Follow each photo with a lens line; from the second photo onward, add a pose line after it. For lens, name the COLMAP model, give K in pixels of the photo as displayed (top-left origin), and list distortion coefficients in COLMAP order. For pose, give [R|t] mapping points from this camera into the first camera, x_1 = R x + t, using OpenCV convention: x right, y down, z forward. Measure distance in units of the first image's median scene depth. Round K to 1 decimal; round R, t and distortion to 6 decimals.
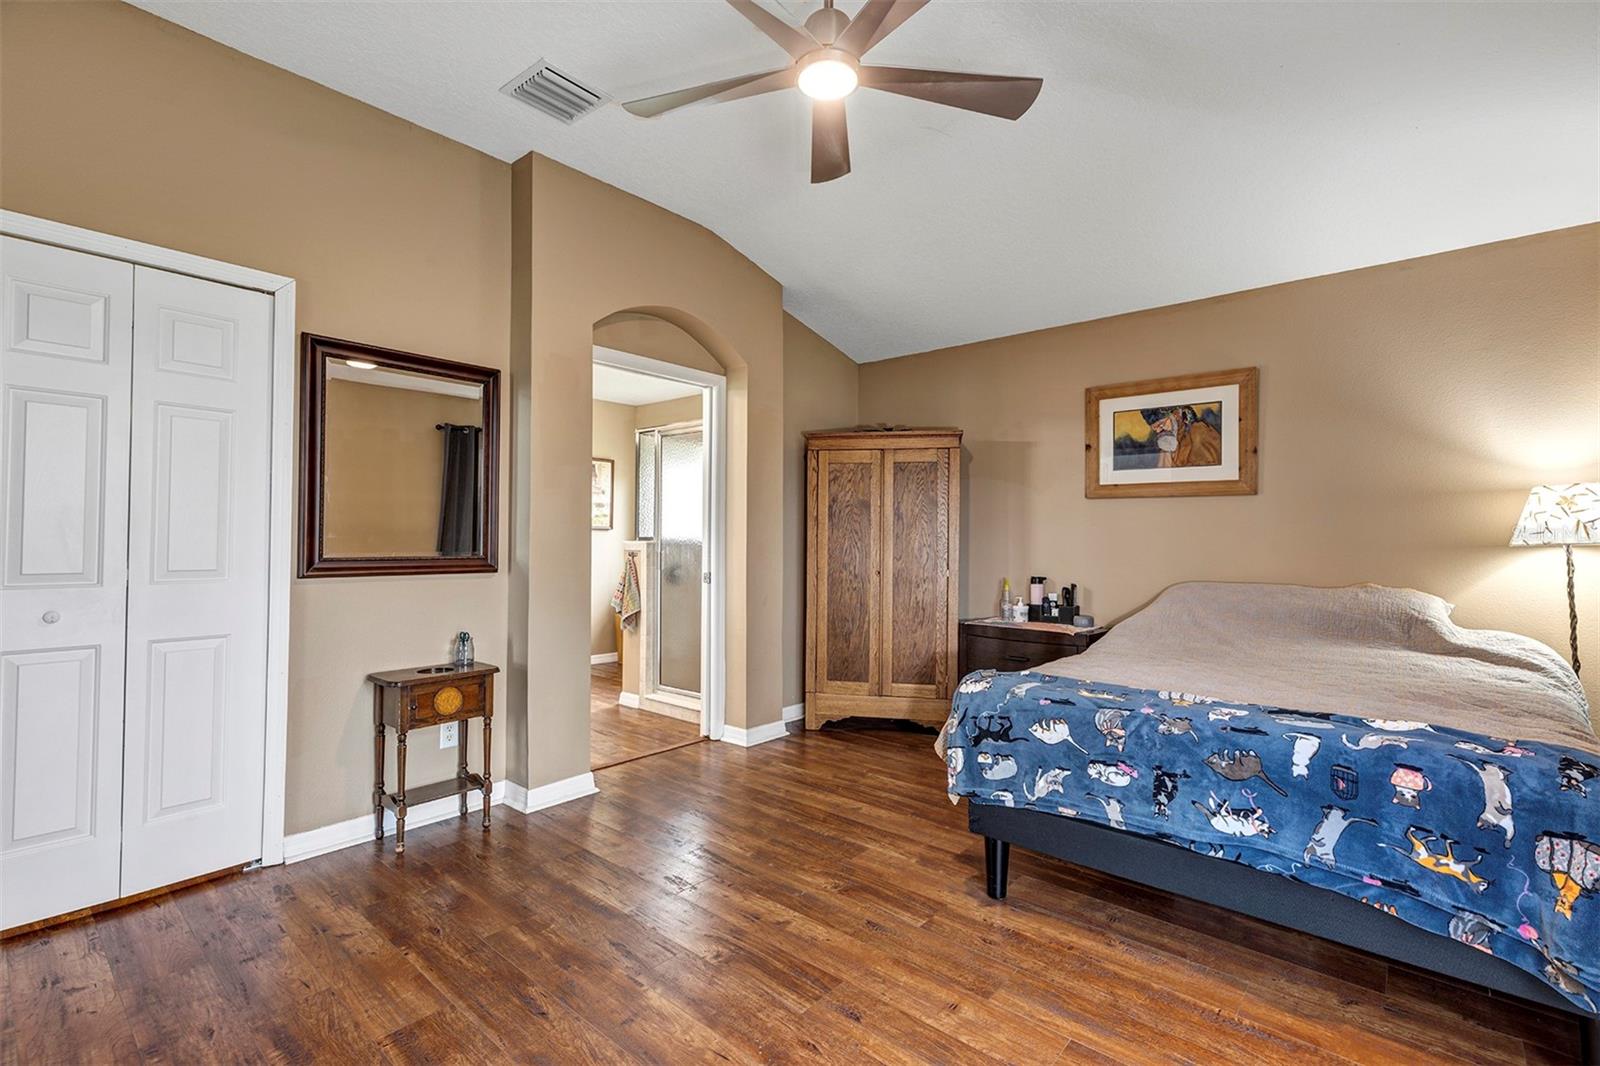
lens RADIAL K [[722.9, 0, 797.5], [0, 722.9, 530.7], [0, 0, 1]] dist [0.002994, 0.000007]
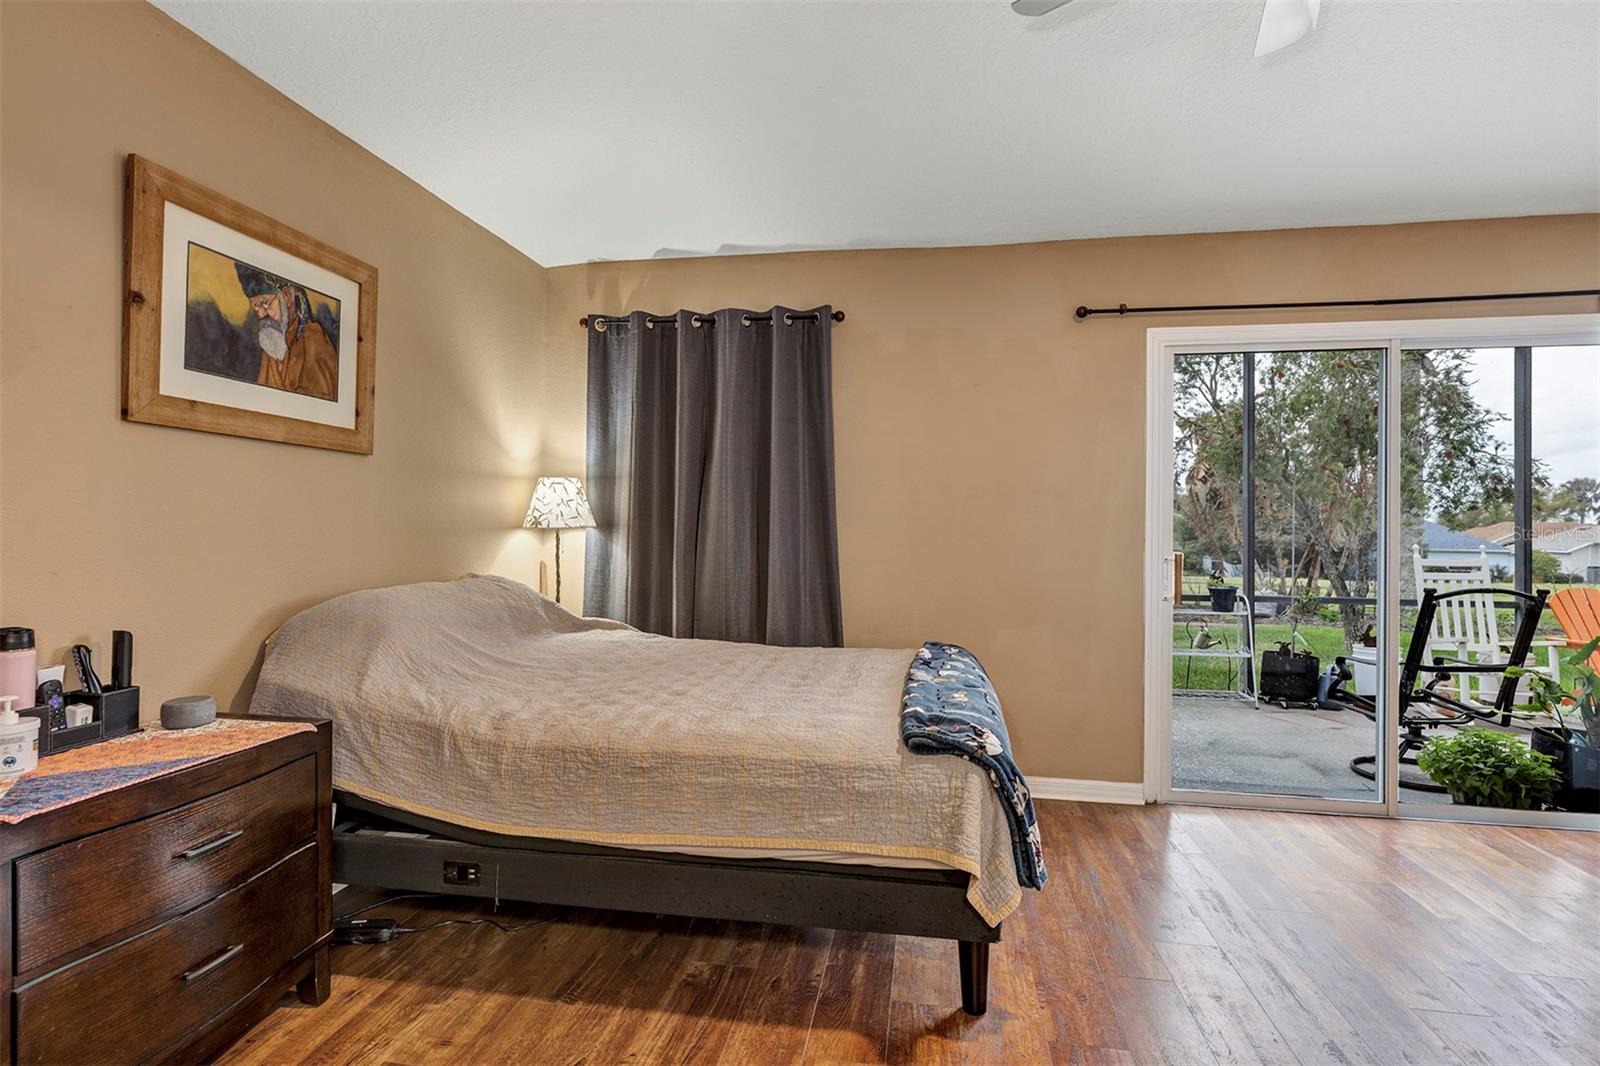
lens RADIAL K [[781.4, 0, 797.8], [0, 781.4, 531.0], [0, 0, 1]] dist [-0.002060, 0.000658]
pose [[-0.508294, -0.013864, 0.861072, -0.203155], [-0.020837, 0.999776, 0.003797, 0.009831], [-0.860931, -0.016012, -0.508469, 1.014479]]
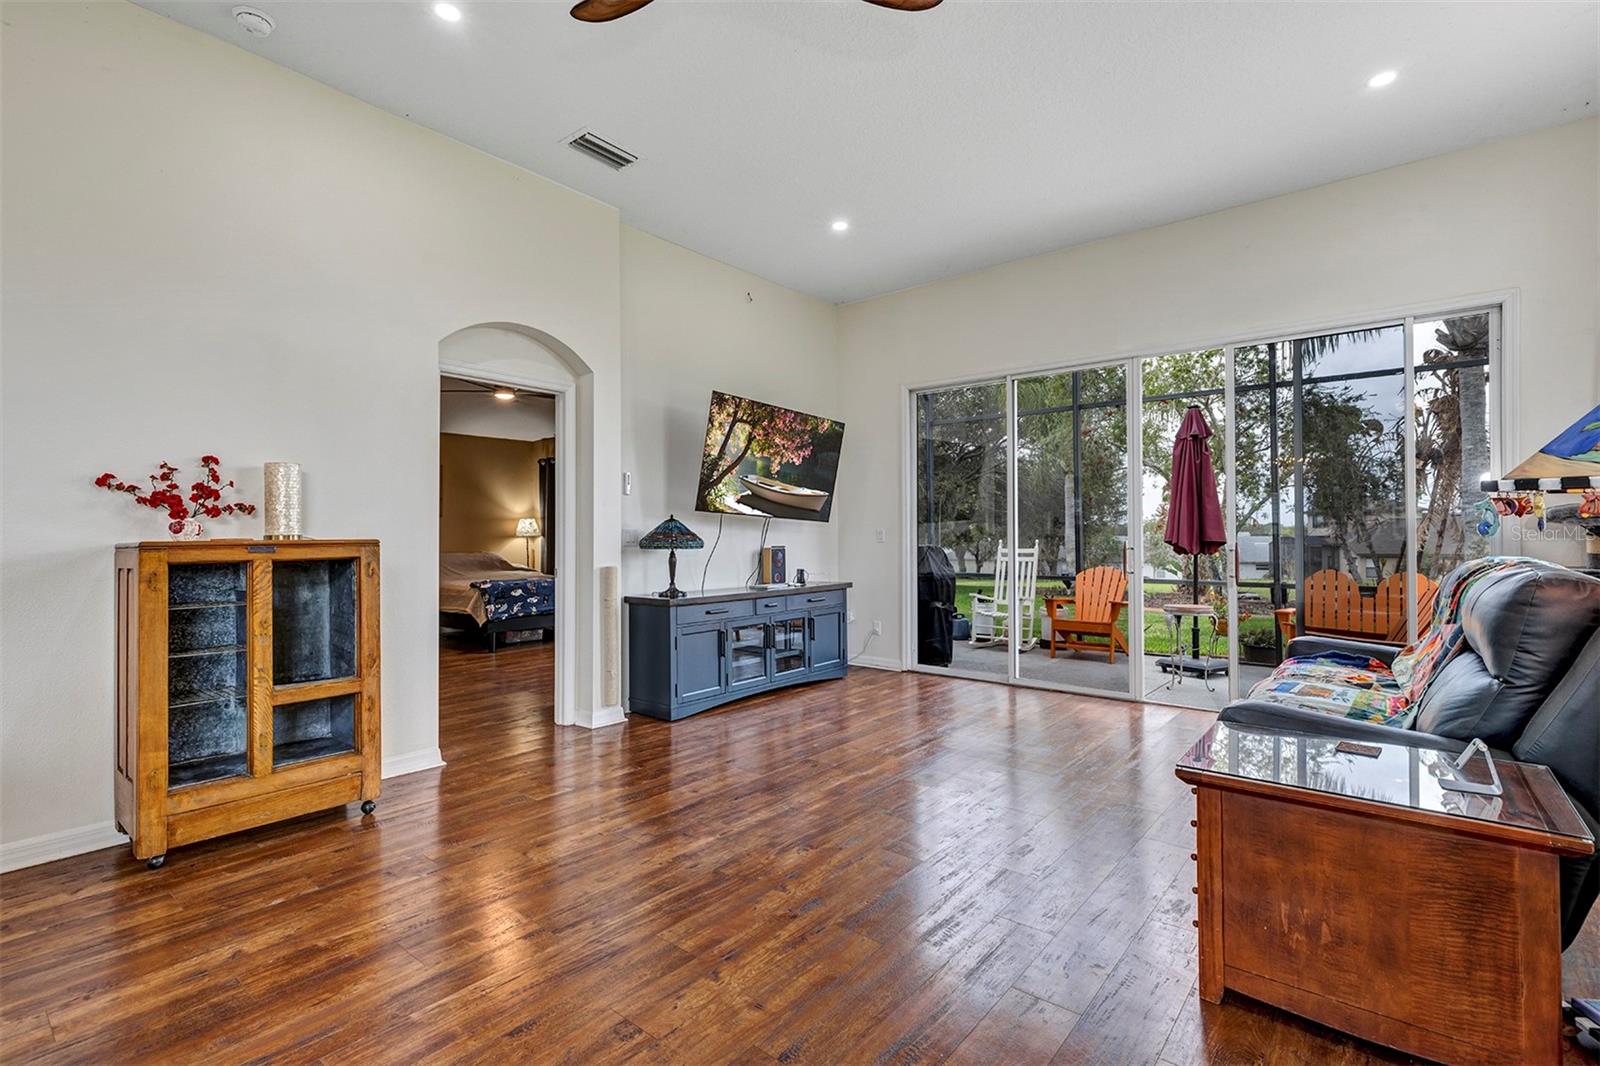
lens RADIAL K [[722.9, 0, 797.5], [0, 722.9, 530.7], [0, 0, 1]] dist [0.002994, 0.000007]
pose [[-0.028587, -0.002775, 0.999587, -1.817705], [-0.006442, 0.999976, 0.002592, -0.017132], [-0.999571, -0.006365, -0.028604, -0.129606]]
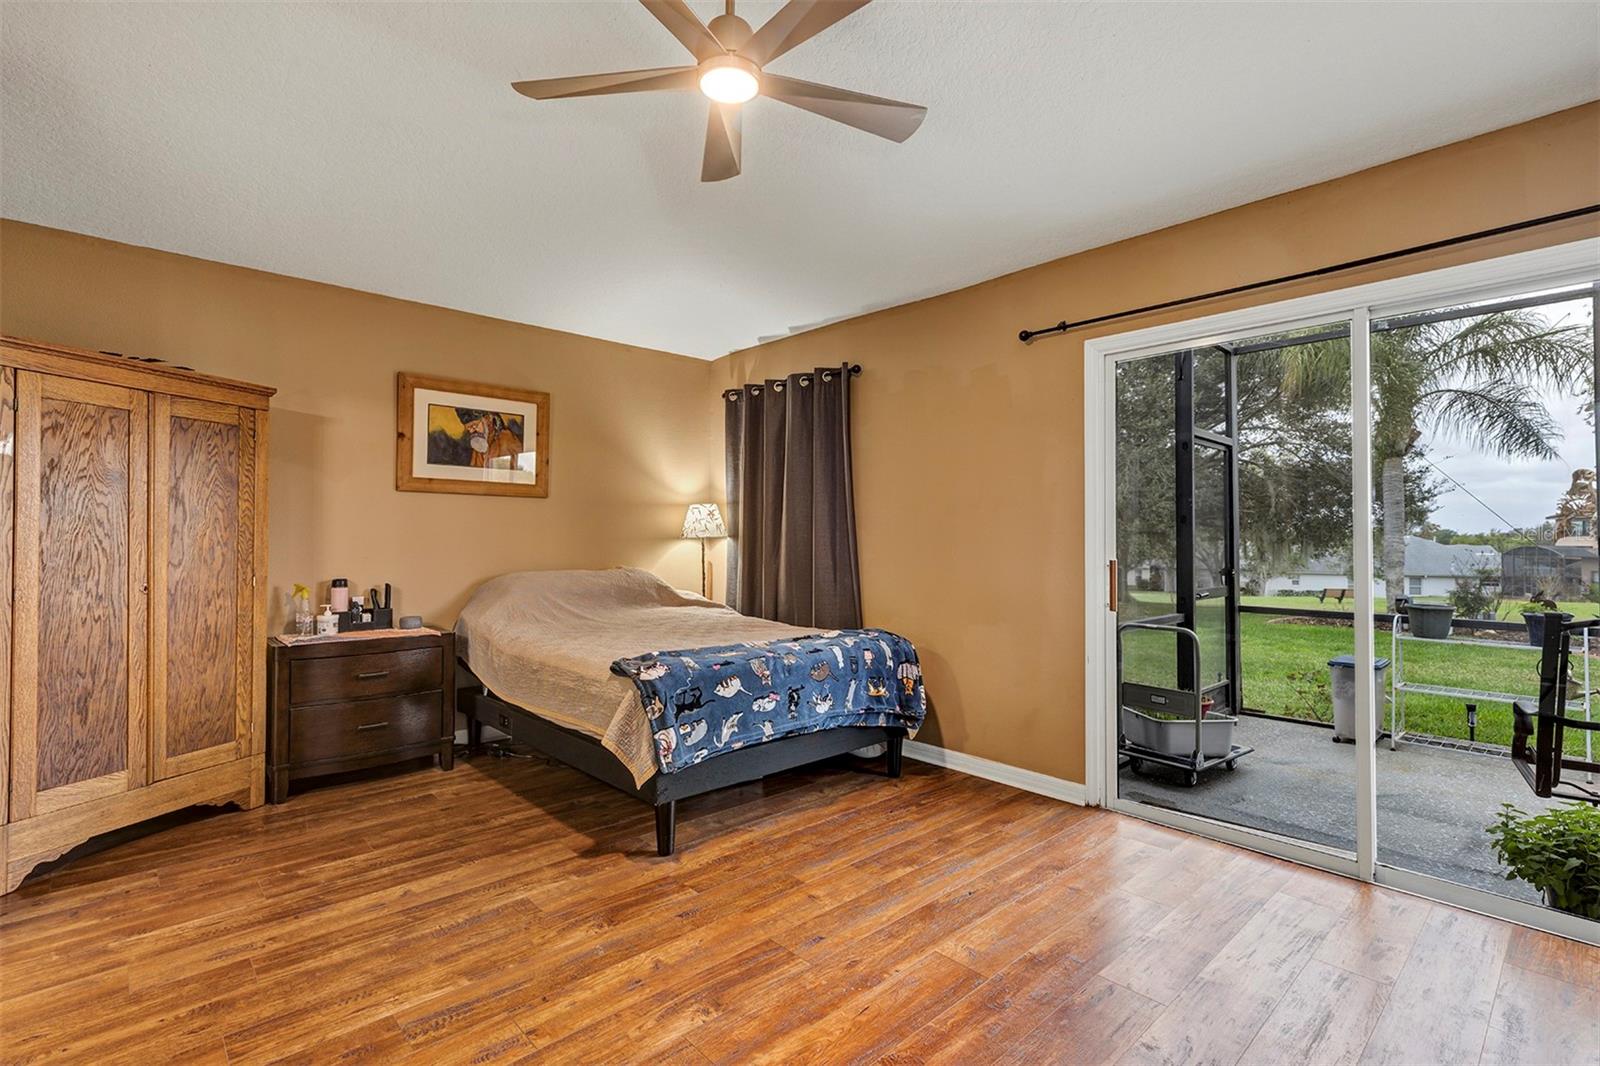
lens RADIAL K [[733.1, 0, 800.2], [0, 733.1, 530.9], [0, 0, 1]] dist [0.003346, -0.000075]
pose [[0.110334, 0.002872, 0.993890, -0.539413], [-0.013426, 0.999909, -0.001399, 0.001792], [-0.993804, -0.013190, 0.110363, 0.434599]]
